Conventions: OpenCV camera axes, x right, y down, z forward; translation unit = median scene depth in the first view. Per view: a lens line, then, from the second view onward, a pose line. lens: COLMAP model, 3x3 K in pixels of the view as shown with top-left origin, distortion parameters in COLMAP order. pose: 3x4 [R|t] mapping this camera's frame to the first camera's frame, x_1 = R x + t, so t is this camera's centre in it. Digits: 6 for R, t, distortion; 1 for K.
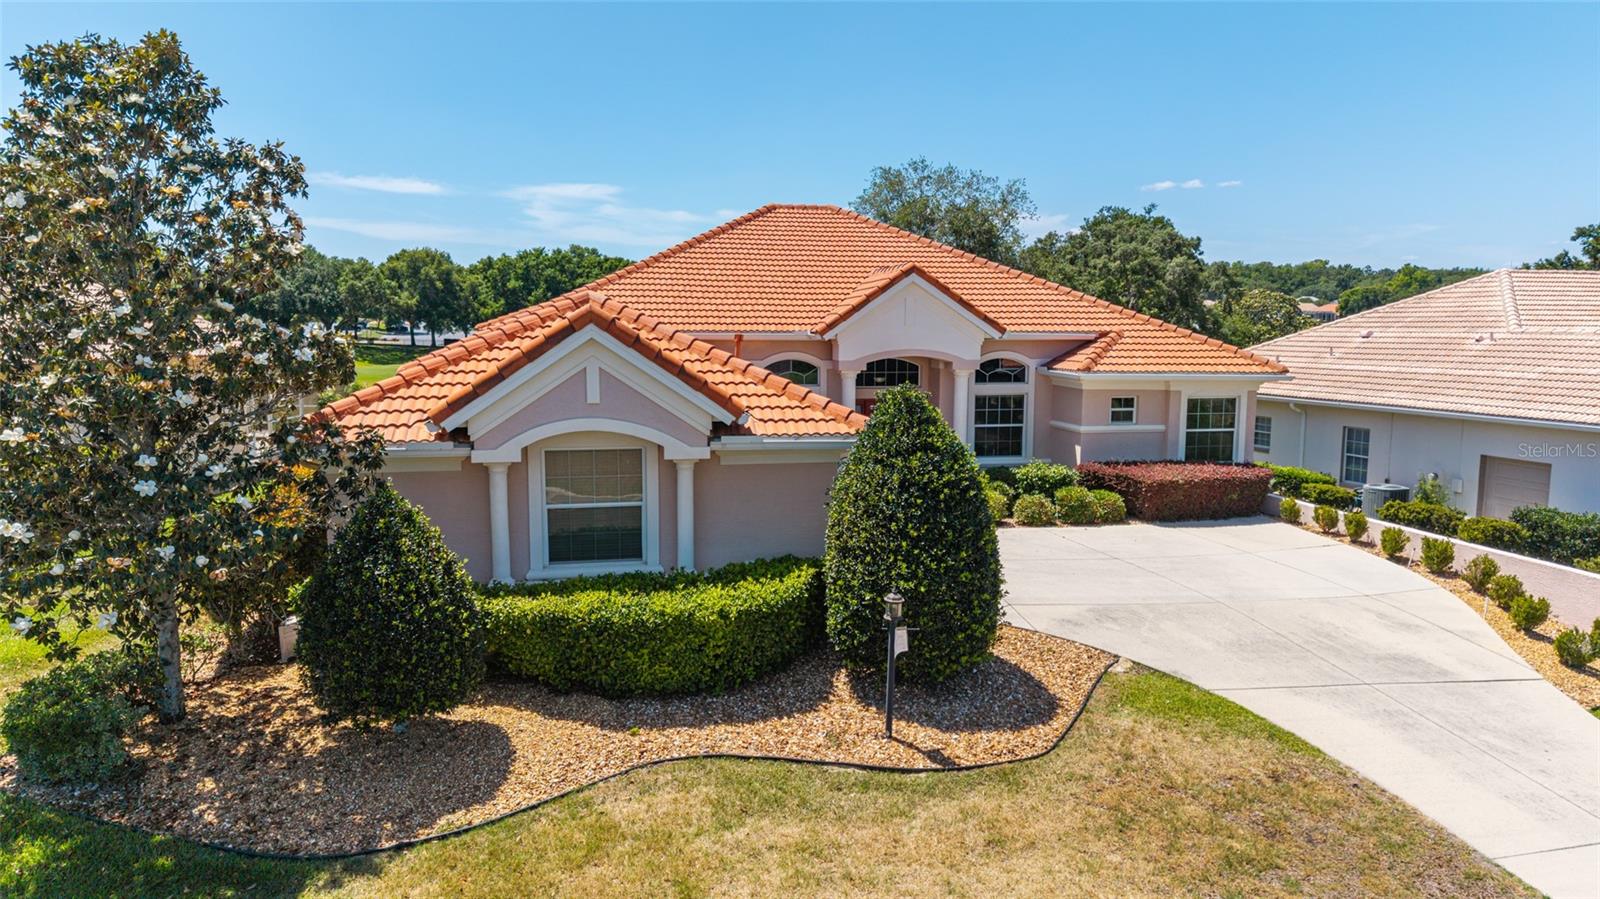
lens RADIAL K [[1052.8, 0, 800.0], [0, 1052.8, 449.5], [0, 0, 1]] dist [0.041656, -0.073356]
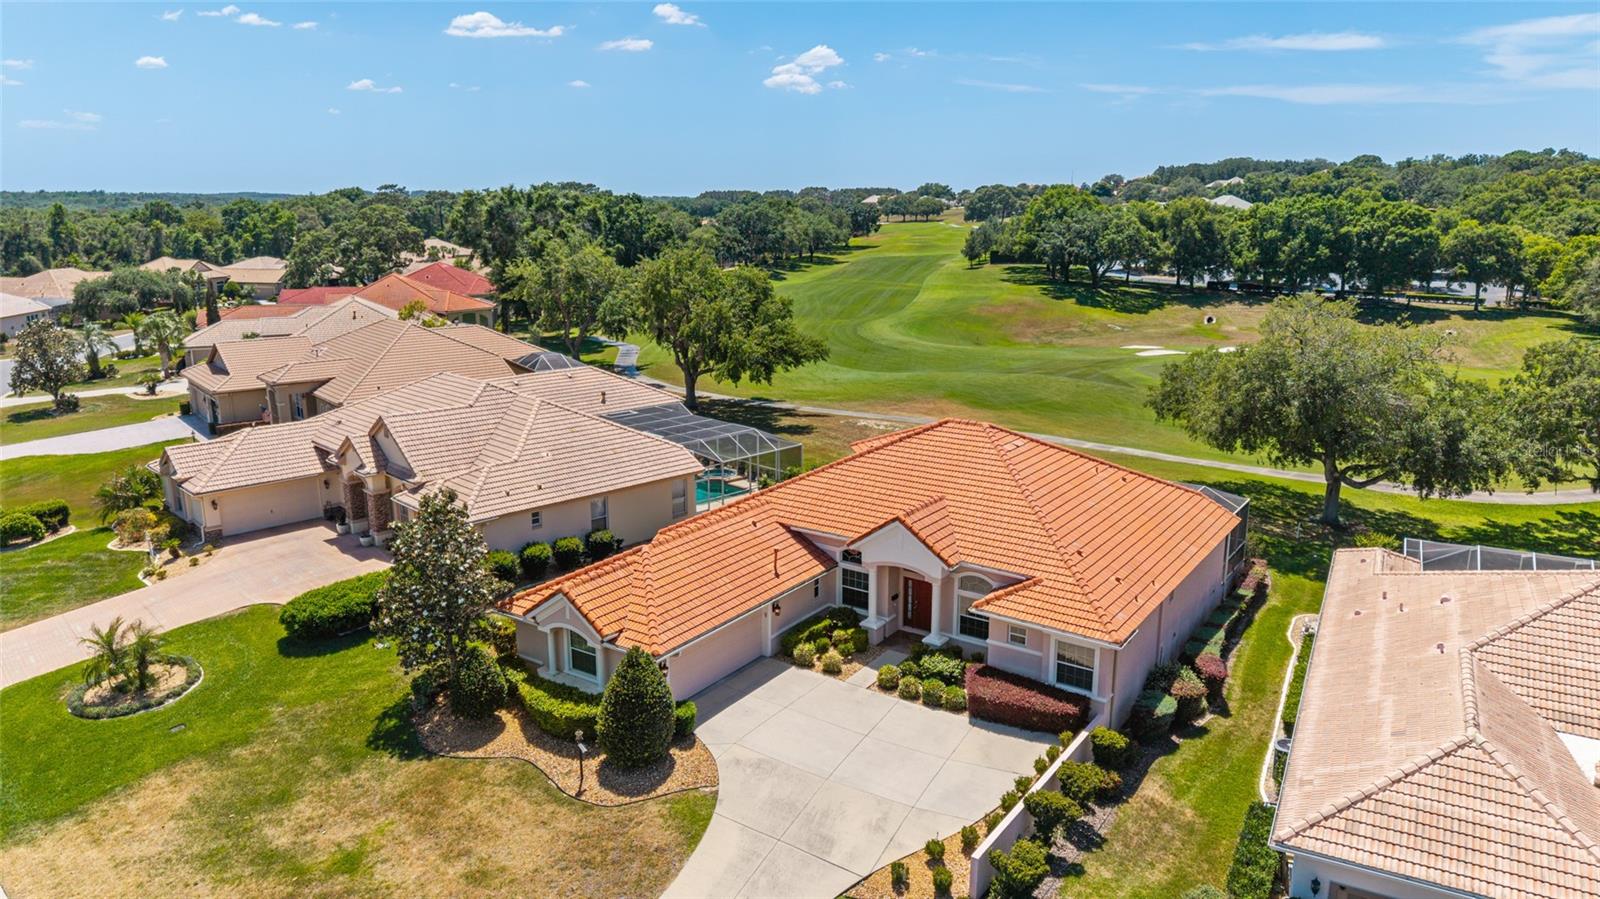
lens RADIAL K [[1084.1, 0, 800.0], [0, 1084.1, 449.5], [0, 0, 1]] dist [0.078265, -0.081381]
pose [[0.700891, 0.154477, -0.696340, 0.168894], [-0.075823, 0.986870, 0.142610, -0.073993], [0.709227, -0.047155, 0.703401, -0.039802]]
